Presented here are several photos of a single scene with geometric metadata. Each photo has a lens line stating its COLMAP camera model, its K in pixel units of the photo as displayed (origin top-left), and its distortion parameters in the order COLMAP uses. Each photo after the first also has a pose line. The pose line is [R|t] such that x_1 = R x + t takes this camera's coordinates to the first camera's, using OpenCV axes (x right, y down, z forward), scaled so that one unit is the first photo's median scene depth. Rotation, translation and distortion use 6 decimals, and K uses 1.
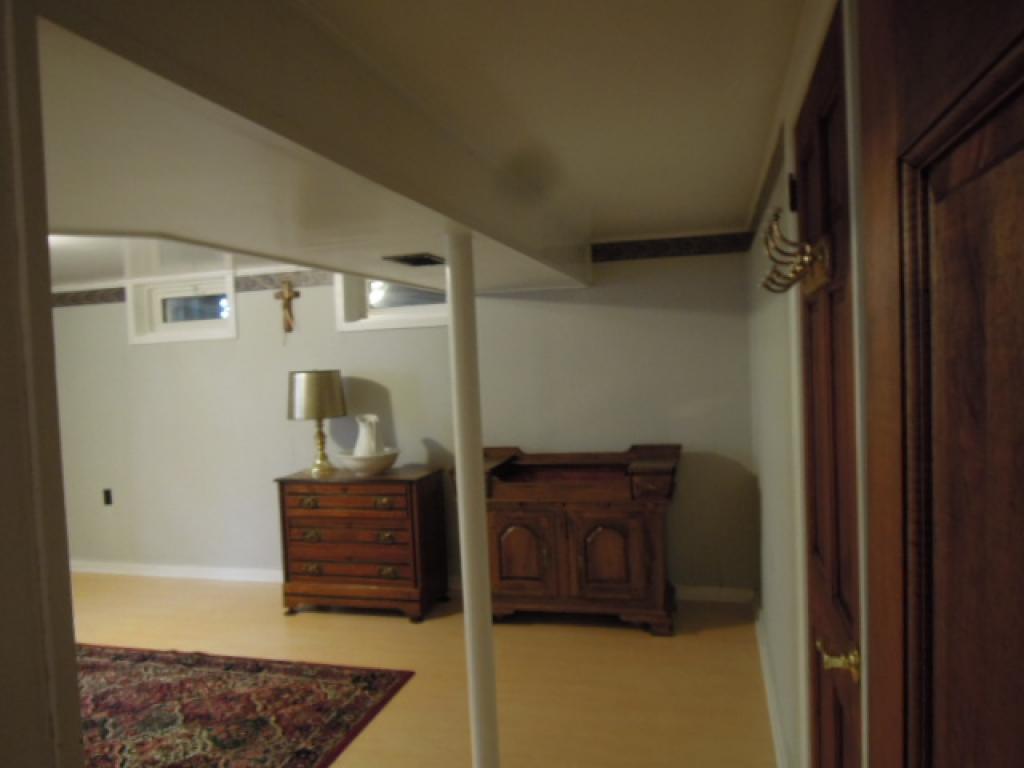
lens RADIAL K [[727.2, 0, 515.6], [0, 727.2, 386.4], [0, 0, 1]] dist [-0.031093, 0.005725]
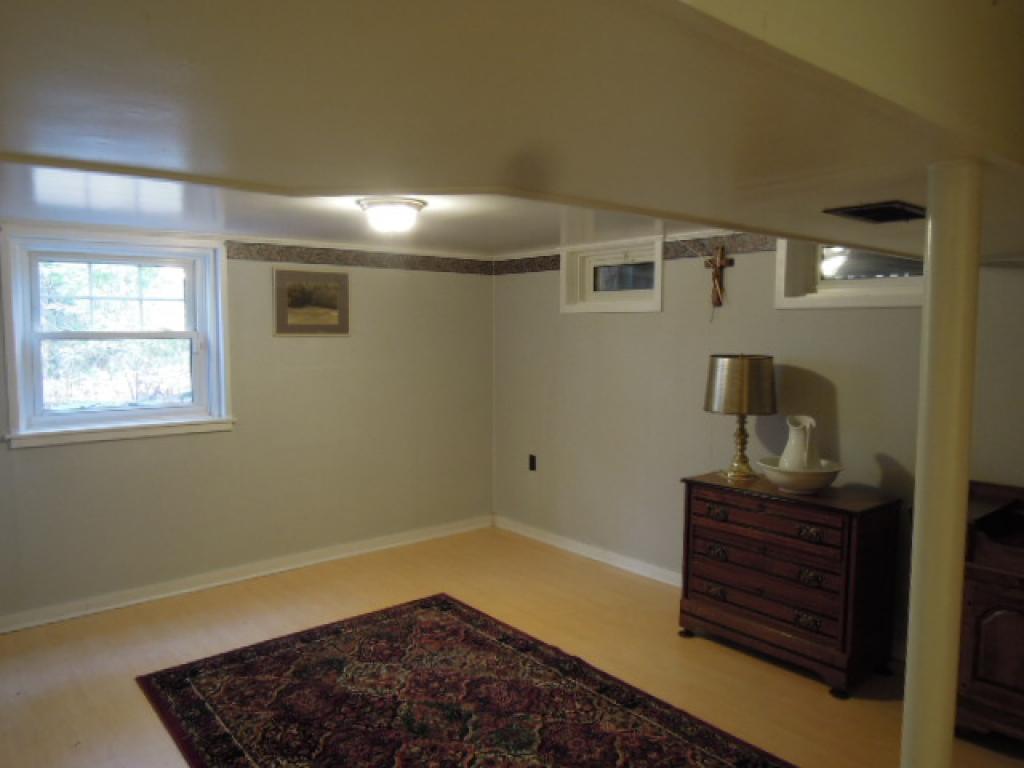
lens RADIAL K [[727.2, 0, 515.6], [0, 727.2, 386.4], [0, 0, 1]] dist [-0.031093, 0.005725]
pose [[0.817018, 0.094102, -0.568882, -0.014249], [-0.068284, 0.995441, 0.066594, -0.025329], [0.572555, -0.015563, 0.819719, 0.183220]]
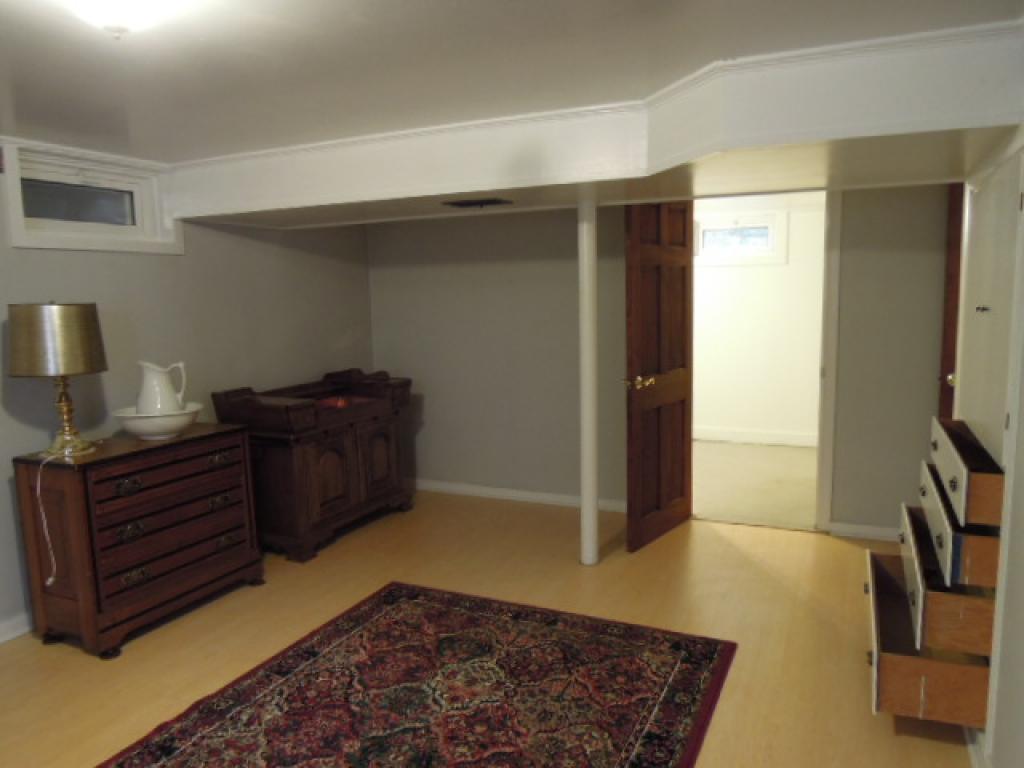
lens RADIAL K [[727.2, 0, 515.6], [0, 727.2, 386.4], [0, 0, 1]] dist [-0.031093, 0.005725]
pose [[0.174365, -0.080895, 0.981353, -0.906609], [0.060858, 0.995600, 0.071256, 0.035131], [-0.982799, 0.047299, 0.178521, 0.496427]]
